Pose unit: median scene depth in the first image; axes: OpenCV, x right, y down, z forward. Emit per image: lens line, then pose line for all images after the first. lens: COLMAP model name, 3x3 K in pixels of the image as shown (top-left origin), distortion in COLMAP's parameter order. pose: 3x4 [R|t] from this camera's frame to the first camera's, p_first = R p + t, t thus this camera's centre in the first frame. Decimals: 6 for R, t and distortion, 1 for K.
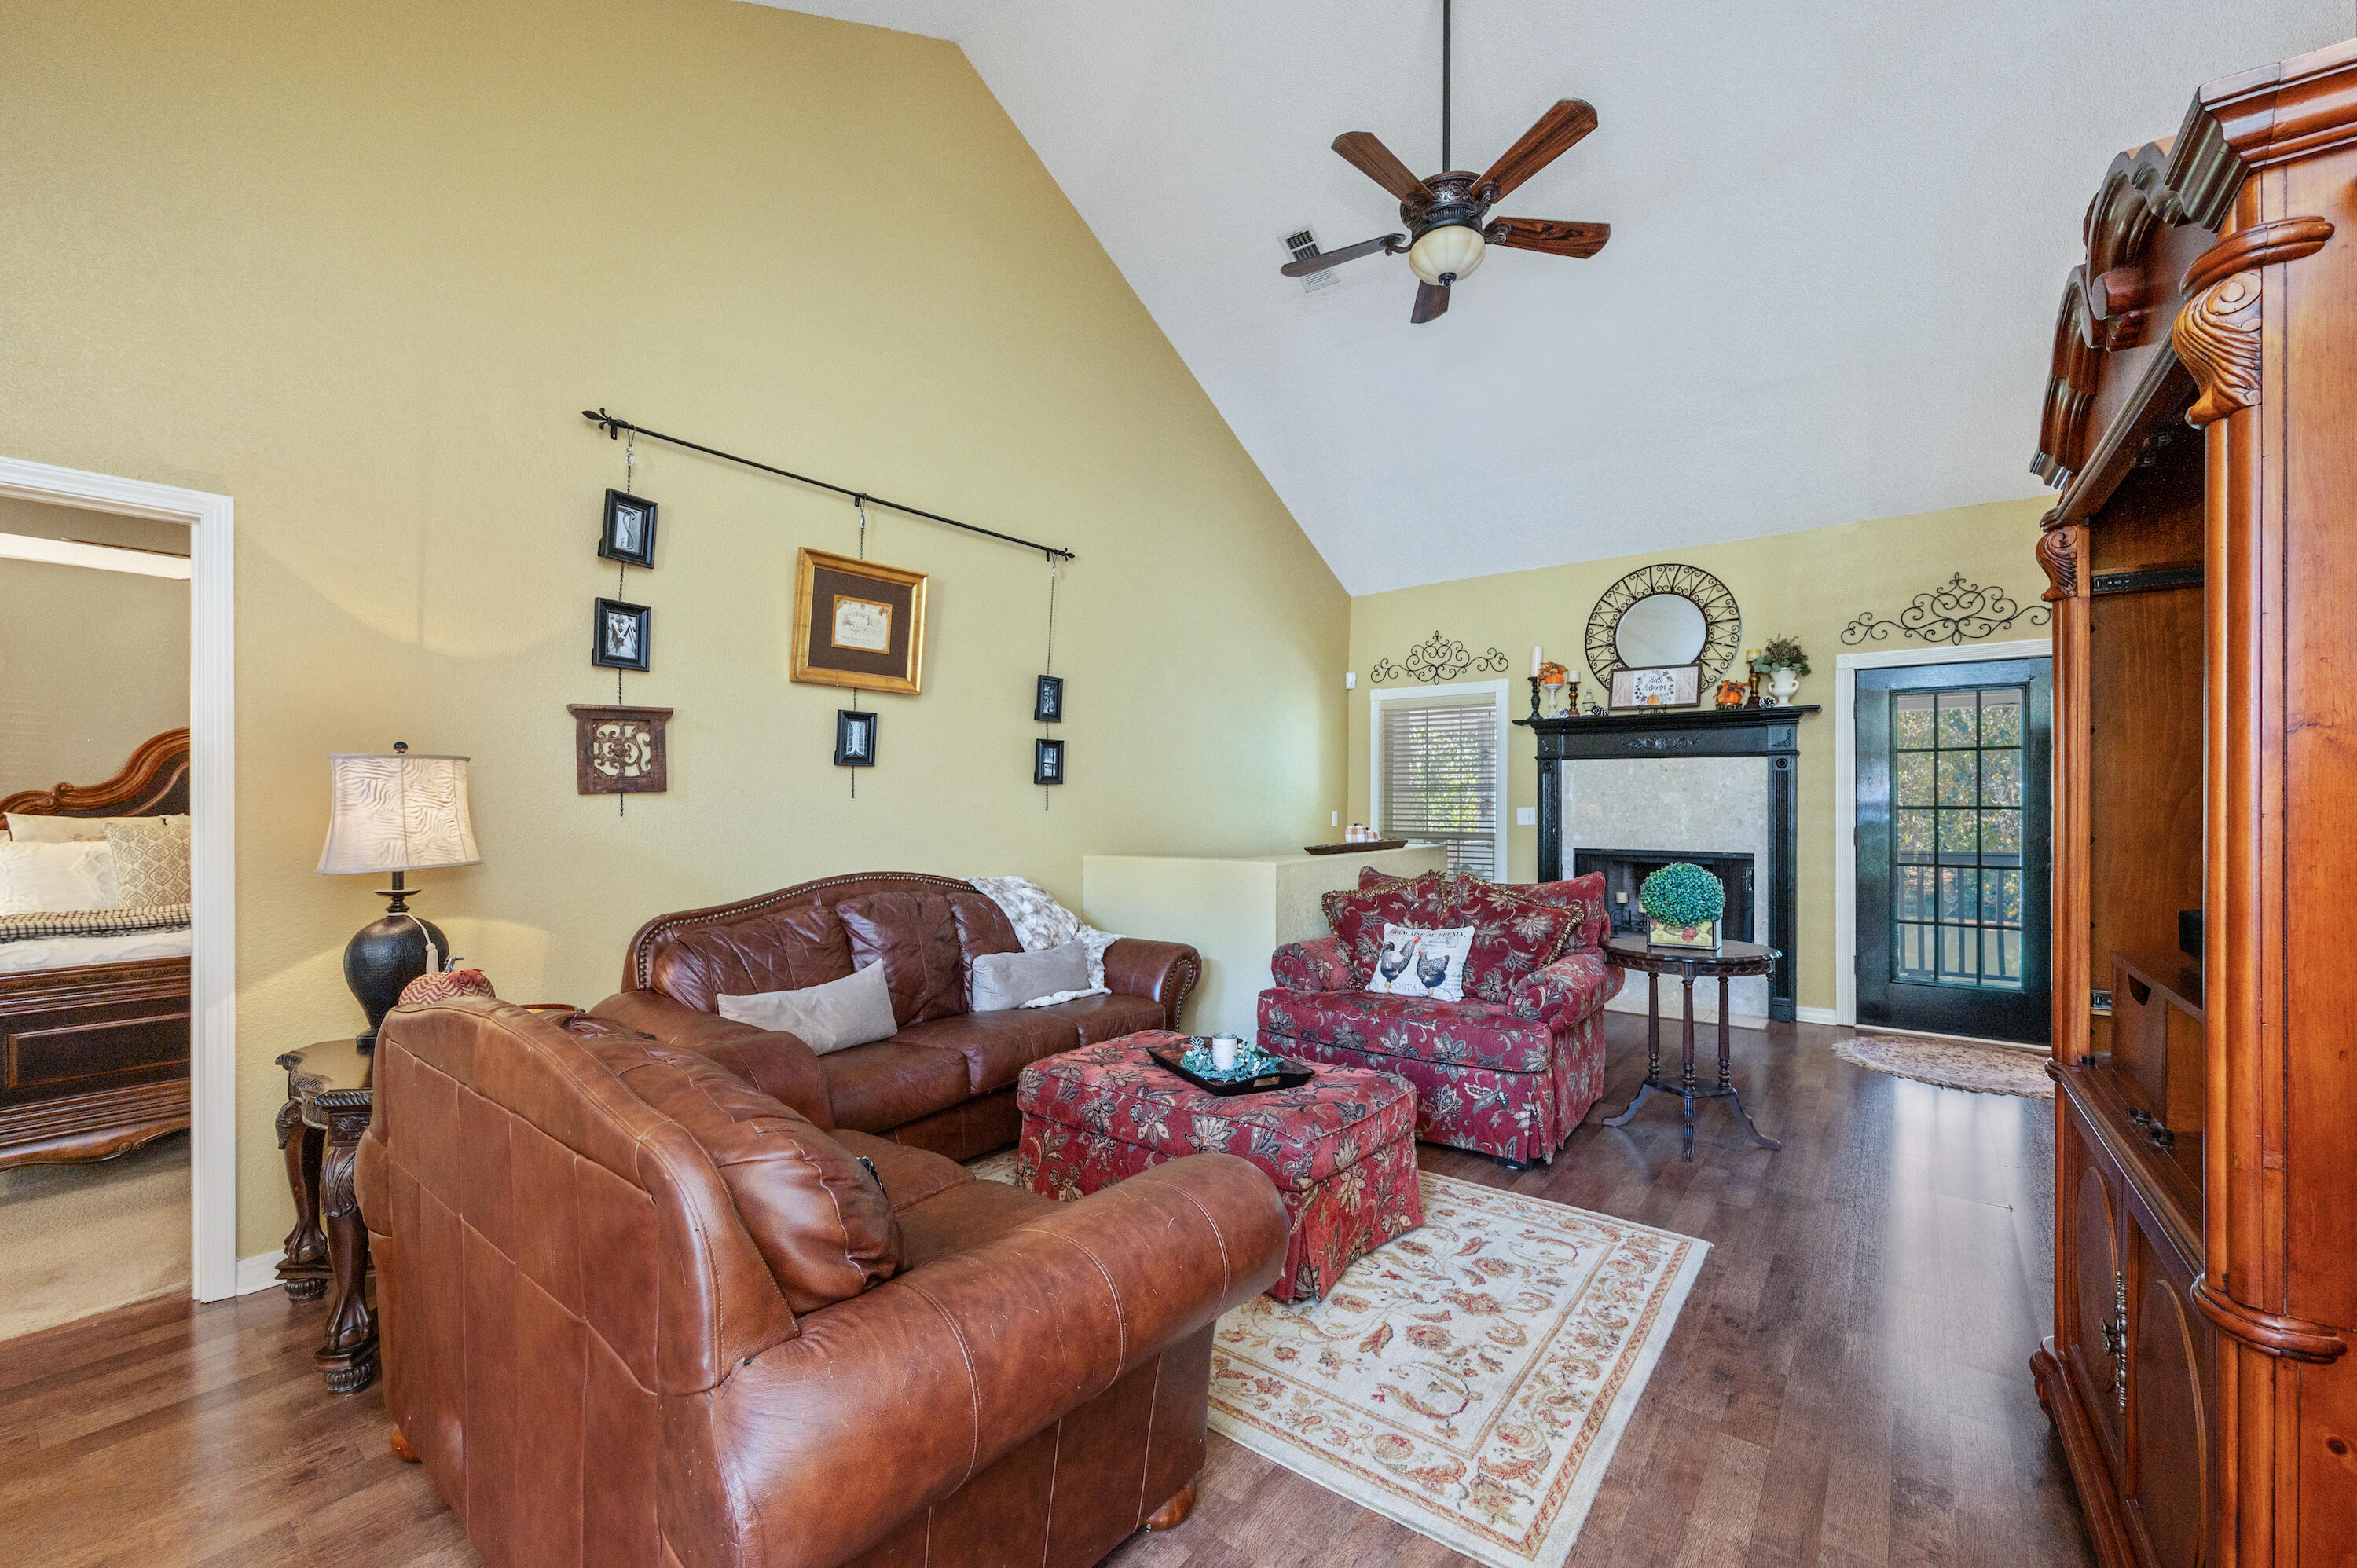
lens RADIAL K [[938.3, 0, 1170.6], [0, 938.3, 792.6], [0, 0, 1]] dist [0.001762, -0.000053]
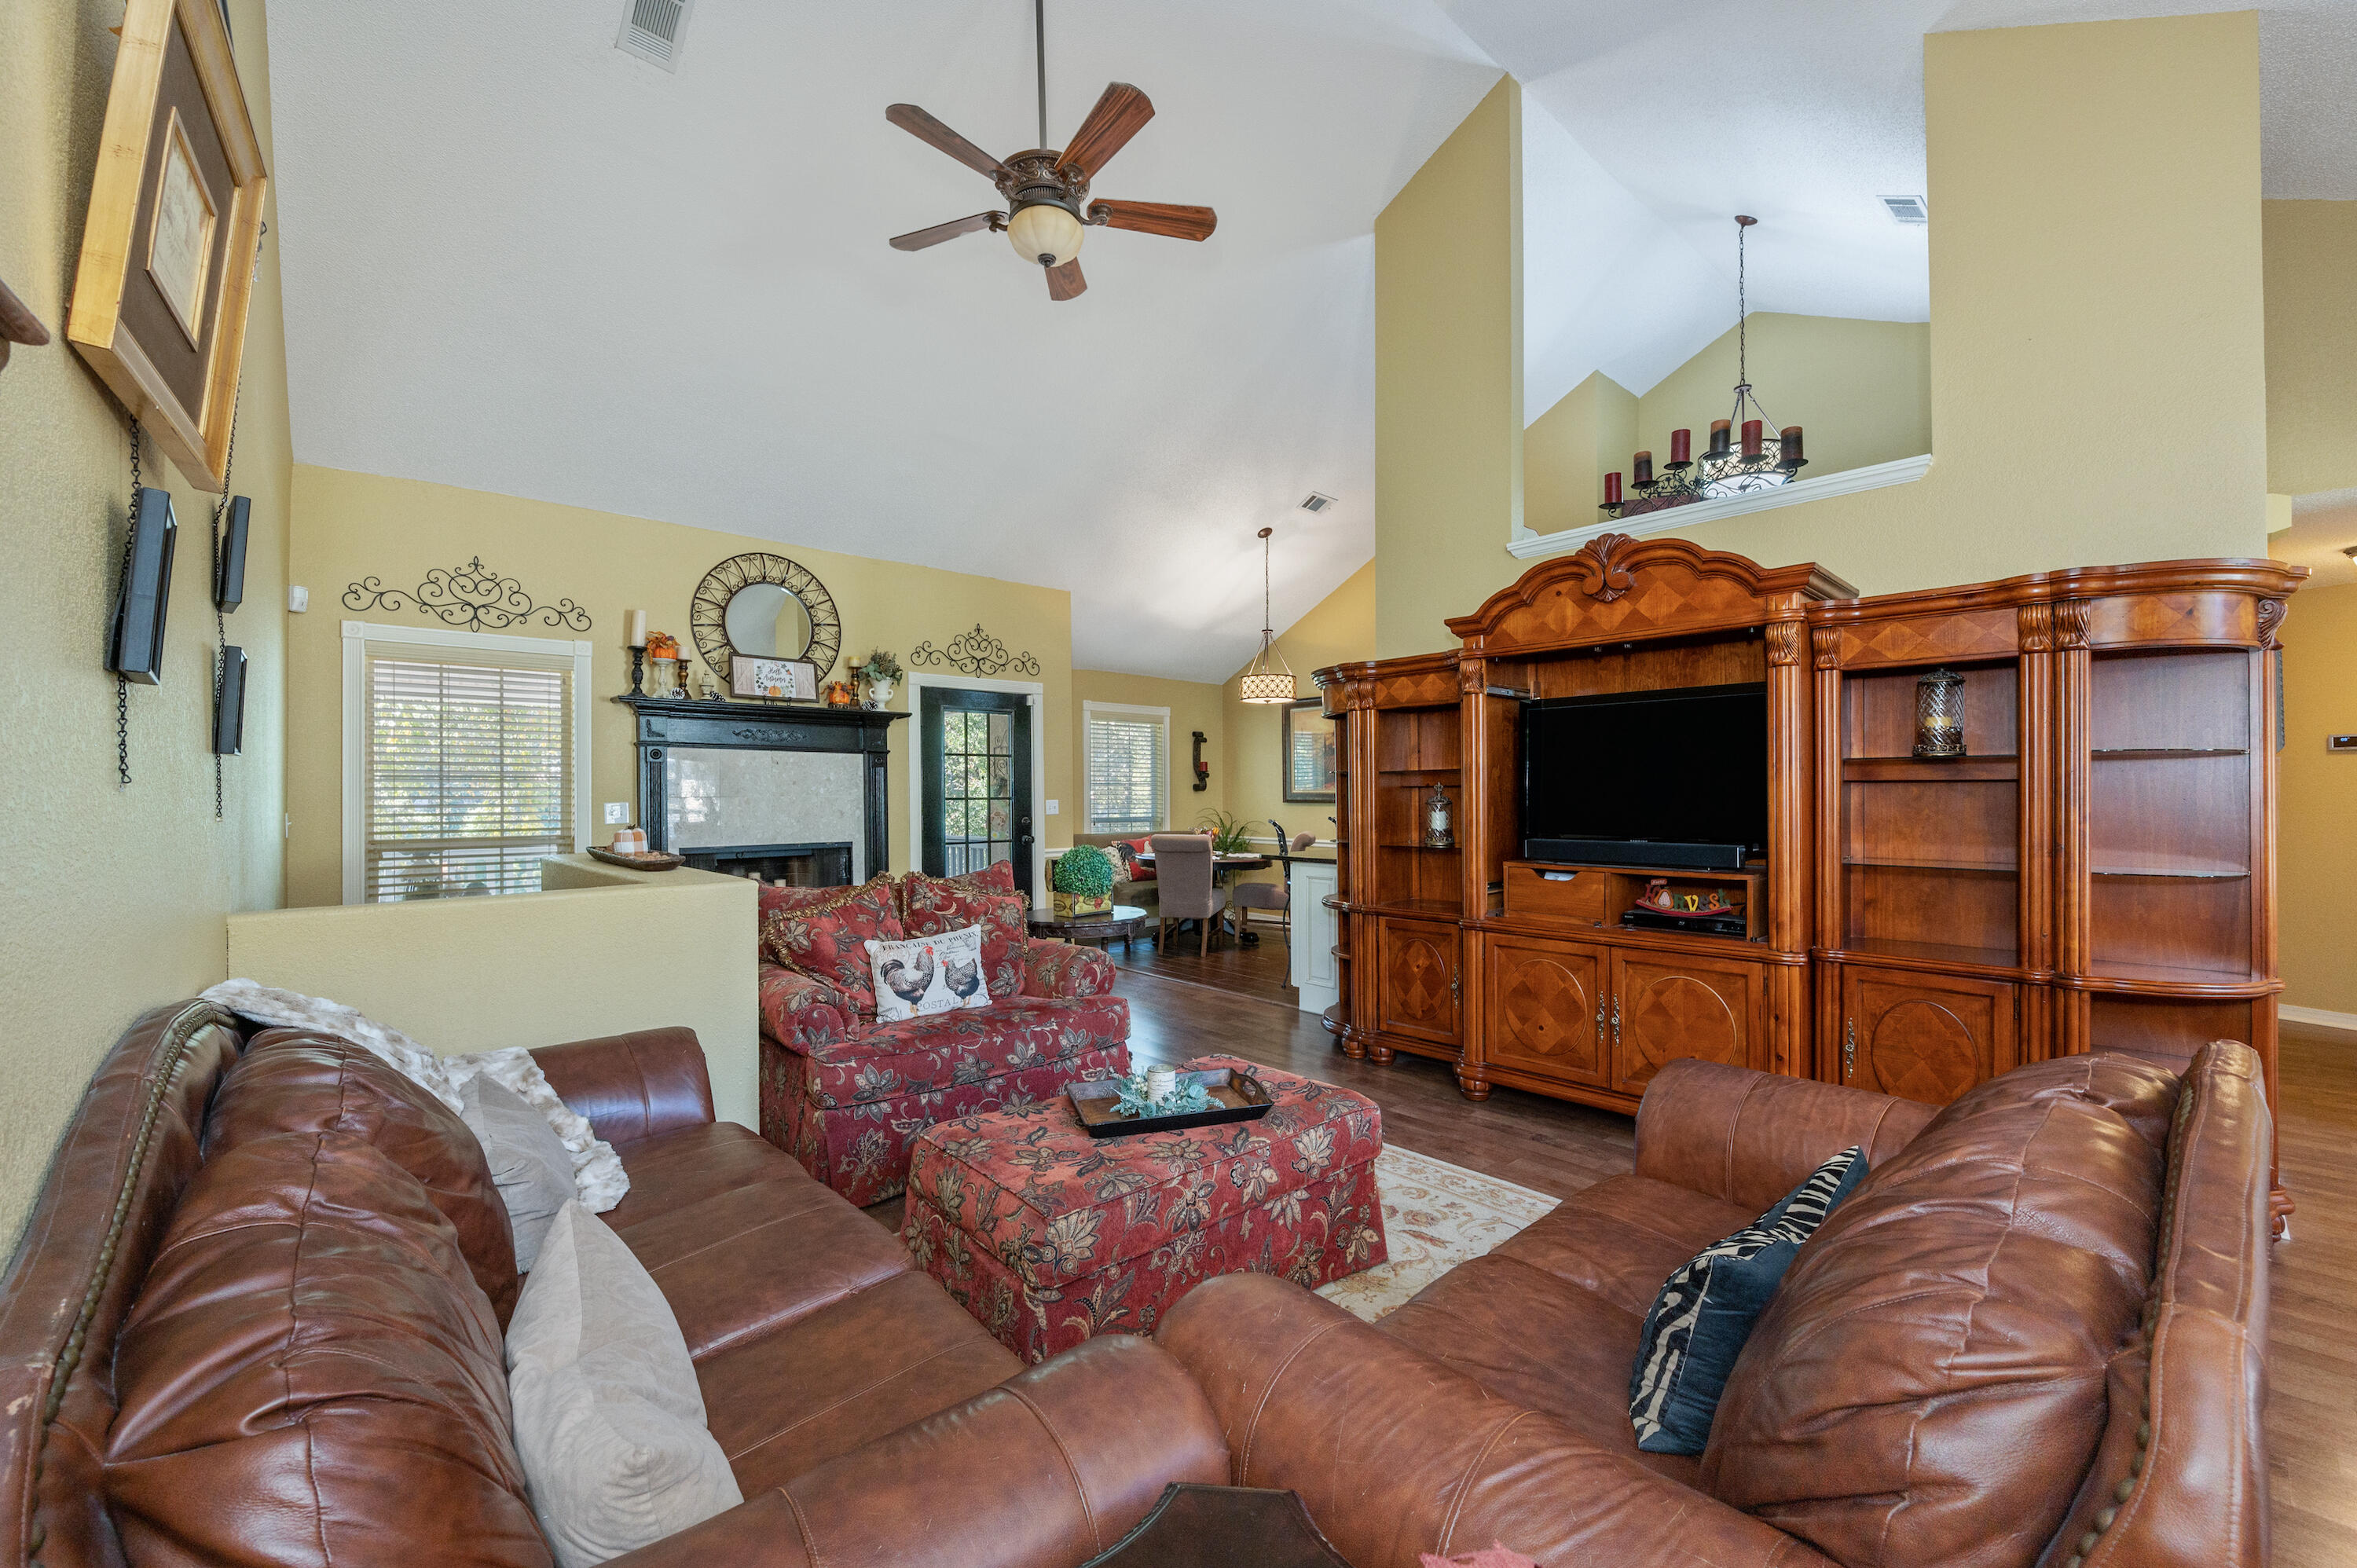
lens RADIAL K [[938.3, 0, 1169.9], [0, 938.3, 796.5], [0, 0, 1]] dist [0.001762, -0.000053]
pose [[0.218615, -0.010192, 0.975758, -0.376441], [-0.017491, 0.999744, 0.014361, -0.007986], [-0.975654, -0.020207, 0.218381, 0.371771]]
